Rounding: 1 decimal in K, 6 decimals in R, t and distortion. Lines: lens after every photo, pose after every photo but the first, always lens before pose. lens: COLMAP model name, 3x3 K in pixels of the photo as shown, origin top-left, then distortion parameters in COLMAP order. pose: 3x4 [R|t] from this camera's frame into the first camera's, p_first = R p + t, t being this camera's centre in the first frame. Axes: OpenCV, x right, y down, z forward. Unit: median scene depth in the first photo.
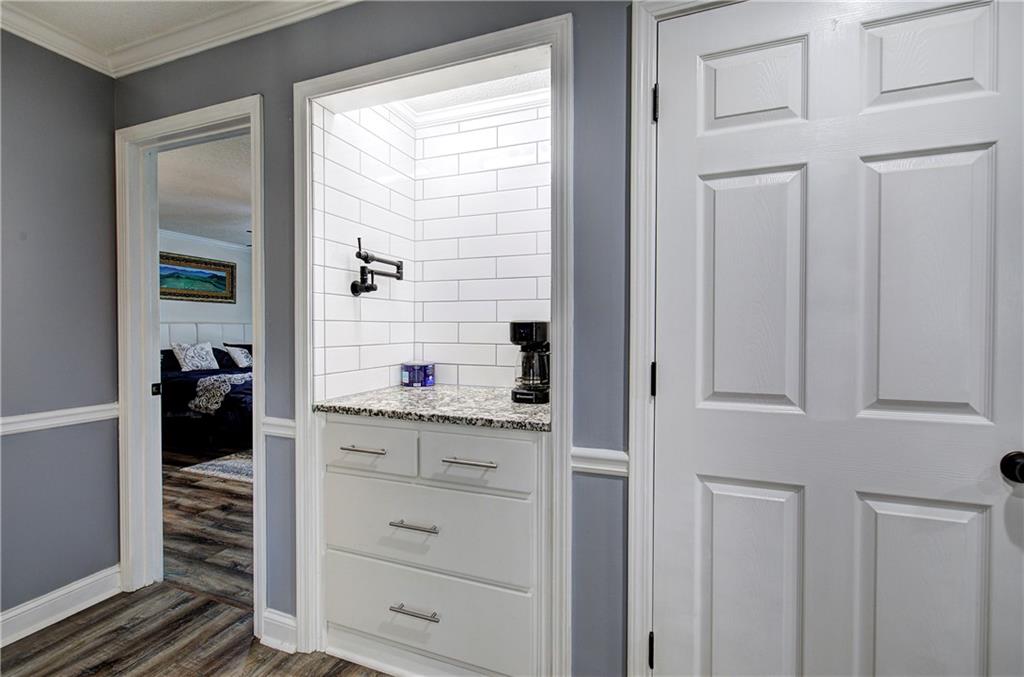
lens RADIAL K [[433.9, 0, 516.4], [0, 433.9, 335.7], [0, 0, 1]] dist [-0.005026, 0.000527]
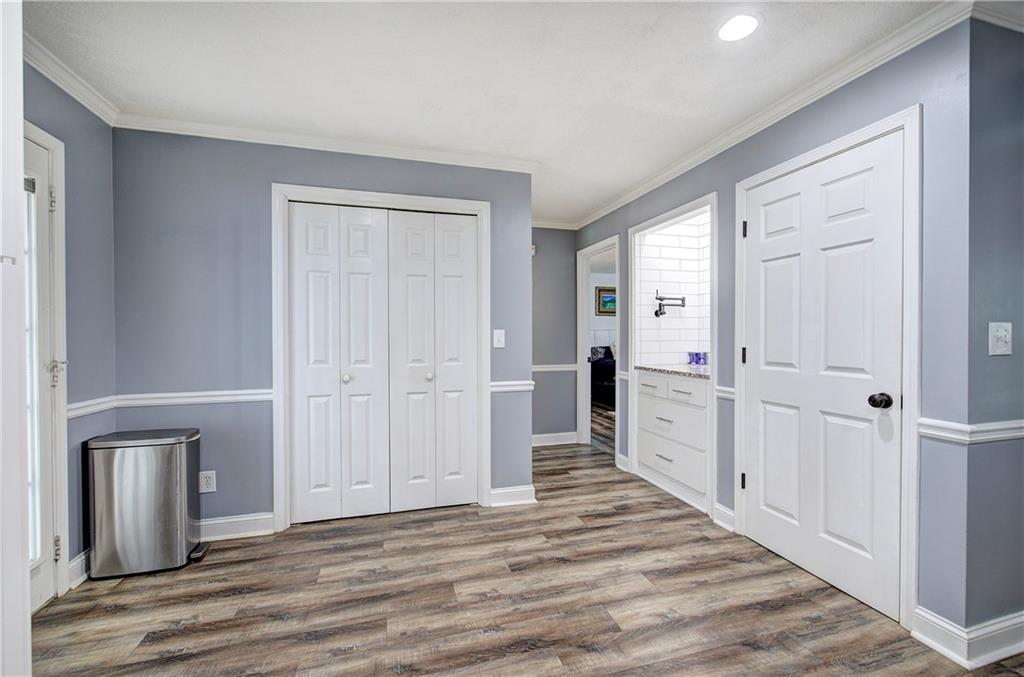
lens RADIAL K [[433.9, 0, 515.3], [0, 433.9, 338.2], [0, 0, 1]] dist [-0.005026, 0.000527]
pose [[0.598387, 0.005265, -0.801190, 0.988100], [-0.009932, 0.999950, -0.000847, 0.020135], [0.801146, 0.008464, 0.598409, -0.880094]]
